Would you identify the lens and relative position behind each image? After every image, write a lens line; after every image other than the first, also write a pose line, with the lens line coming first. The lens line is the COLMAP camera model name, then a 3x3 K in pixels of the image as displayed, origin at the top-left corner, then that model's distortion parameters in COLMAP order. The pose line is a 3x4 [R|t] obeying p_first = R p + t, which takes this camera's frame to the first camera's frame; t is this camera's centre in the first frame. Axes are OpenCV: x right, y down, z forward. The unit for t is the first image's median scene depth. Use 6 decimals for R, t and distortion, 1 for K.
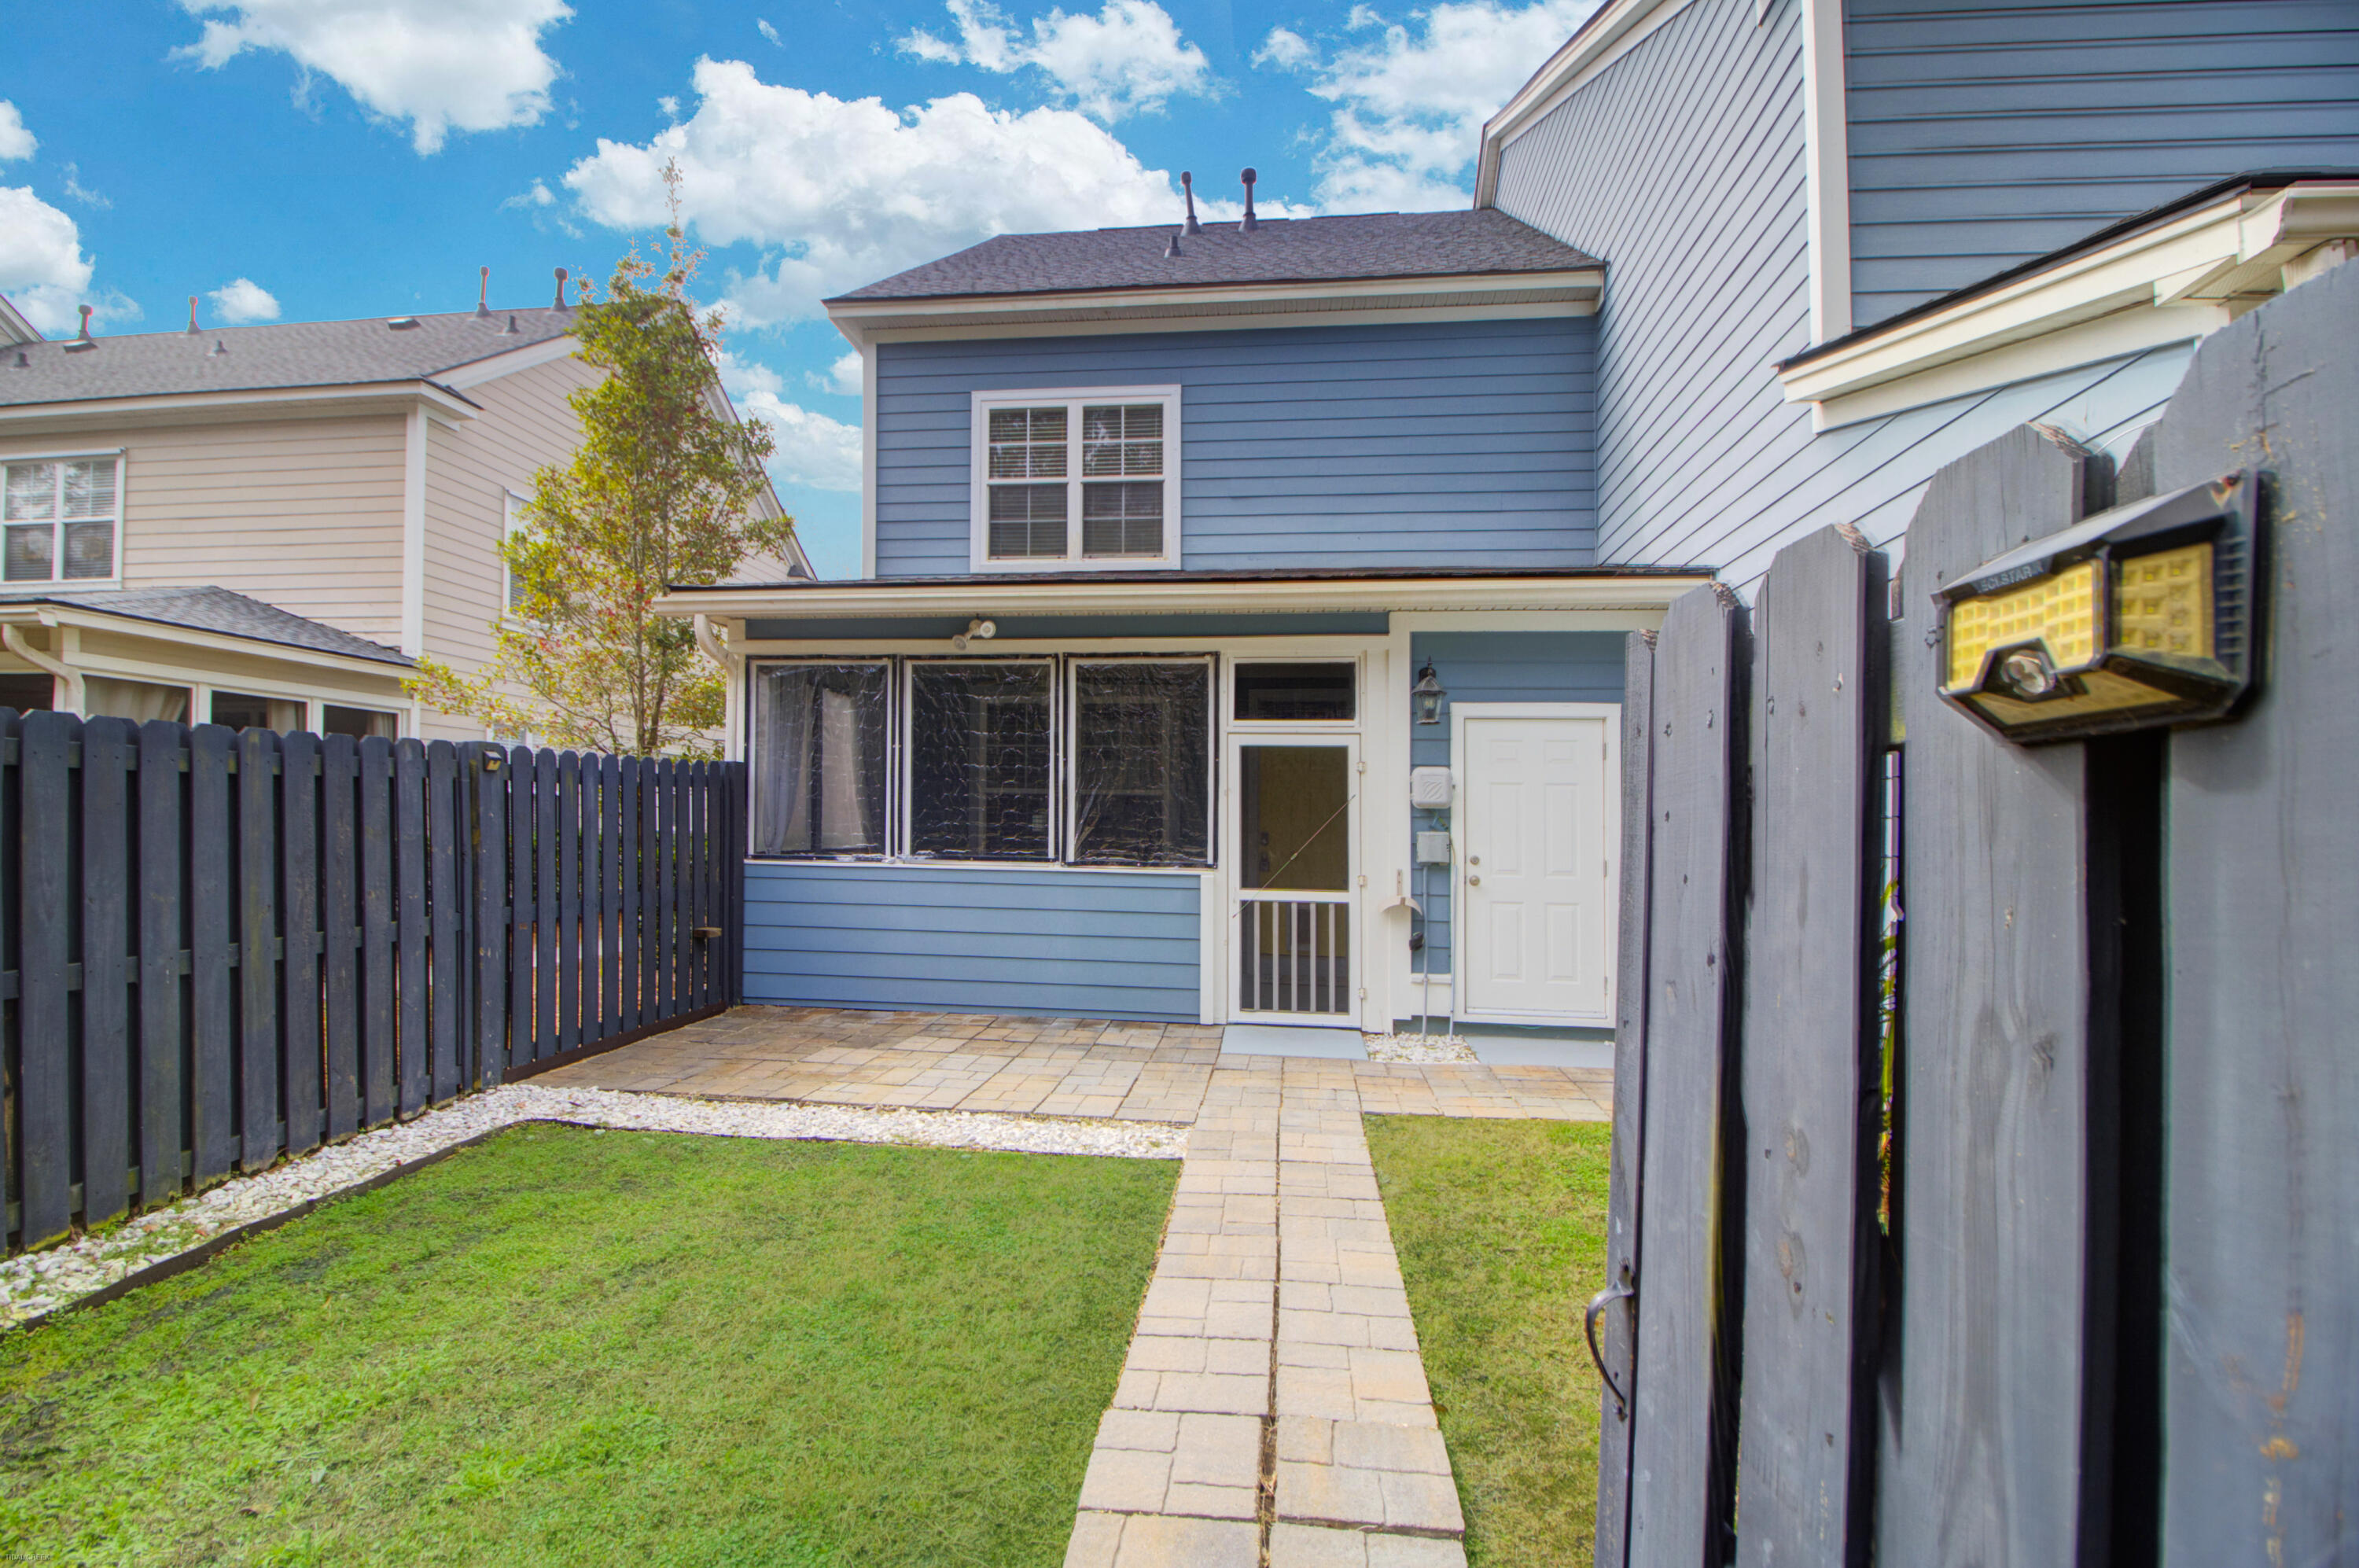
lens RADIAL K [[1086.3, 0, 1170.1], [0, 1086.3, 831.4], [0, 0, 1]] dist [0.001052, -0.011399]
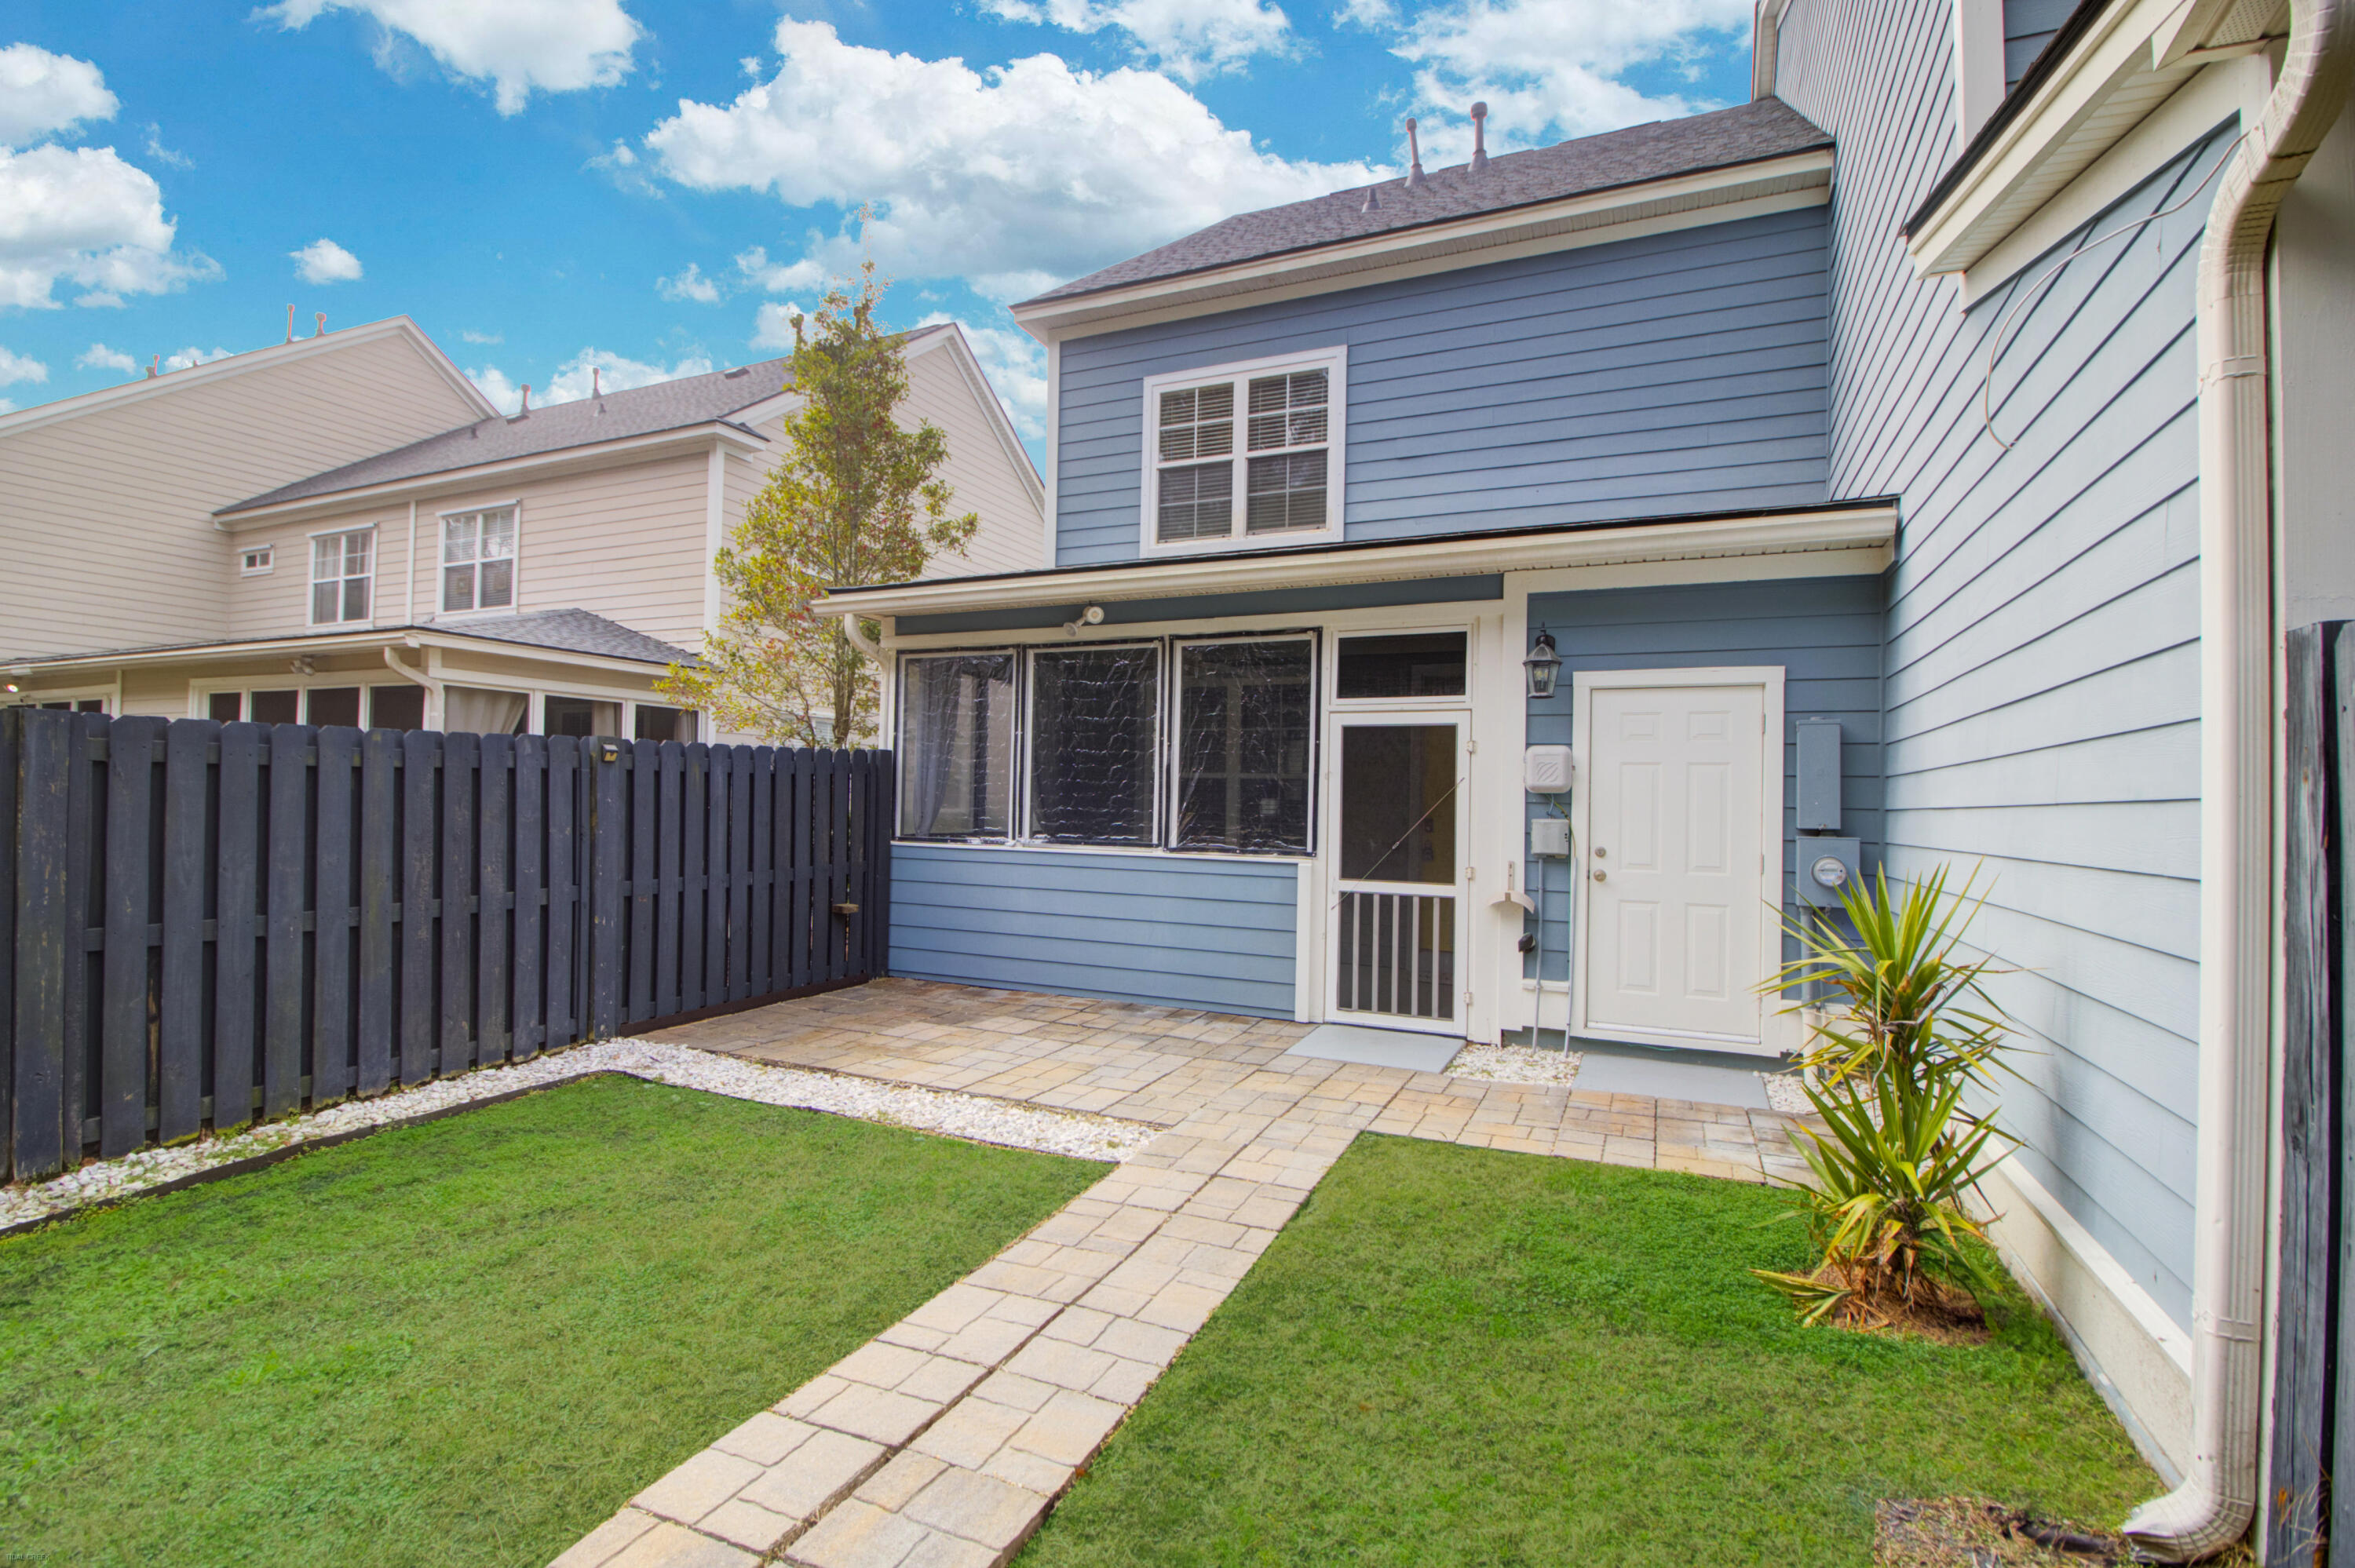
lens RADIAL K [[1093.4, 0, 1189.1], [0, 1093.4, 813.0], [0, 0, 1]] dist [0.001865, -0.011960]
pose [[0.954401, 0.004518, -0.298494, 0.221942], [-0.004660, 0.999989, 0.000235, -0.003527], [0.298492, 0.001166, 0.954411, 0.064601]]
